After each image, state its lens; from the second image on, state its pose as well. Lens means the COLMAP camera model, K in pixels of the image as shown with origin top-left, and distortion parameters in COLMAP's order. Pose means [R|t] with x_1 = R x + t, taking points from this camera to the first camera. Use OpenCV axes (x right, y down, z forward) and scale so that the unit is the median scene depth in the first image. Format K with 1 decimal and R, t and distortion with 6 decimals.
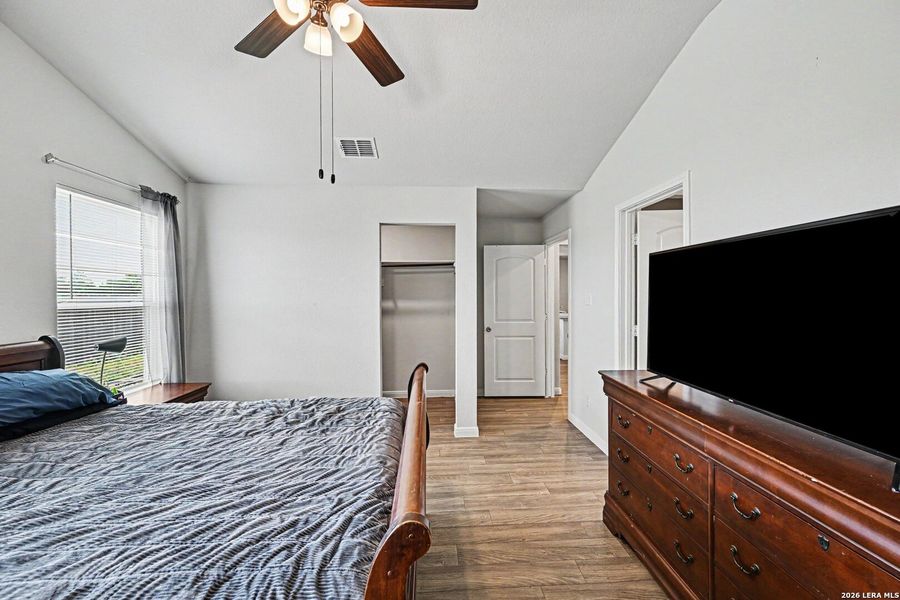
lens RADIAL K [[355.2, 0, 453.1], [0, 355.2, 294.4], [0, 0, 1]] dist [-0.003491, 0.000664]
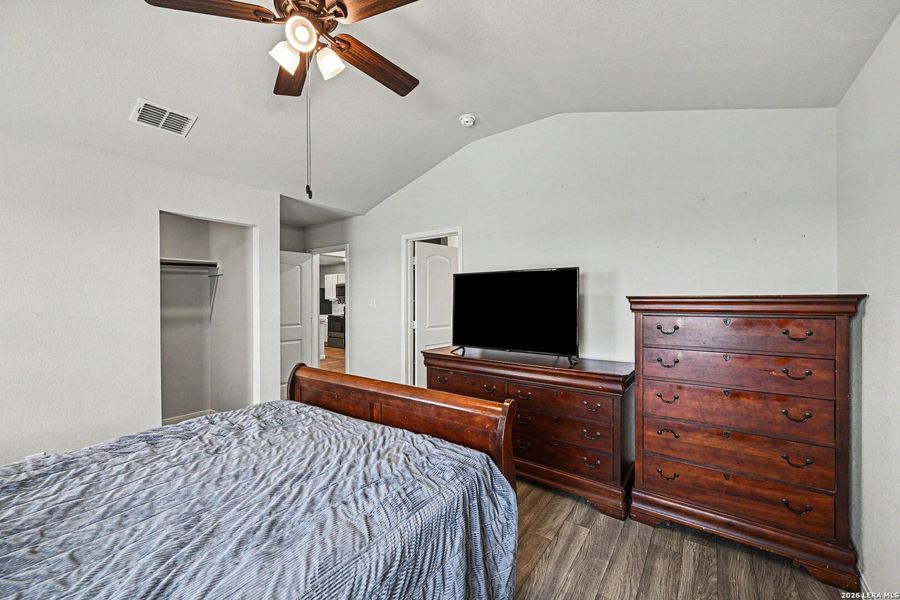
lens RADIAL K [[355.2, 0, 455.5], [0, 355.2, 299.9], [0, 0, 1]] dist [-0.003491, 0.000664]
pose [[0.628944, -0.001299, 0.777449, -0.722519], [0.002060, 0.999998, 0.000005, 0.004435], [-0.777448, 0.001599, 0.628945, -0.042029]]
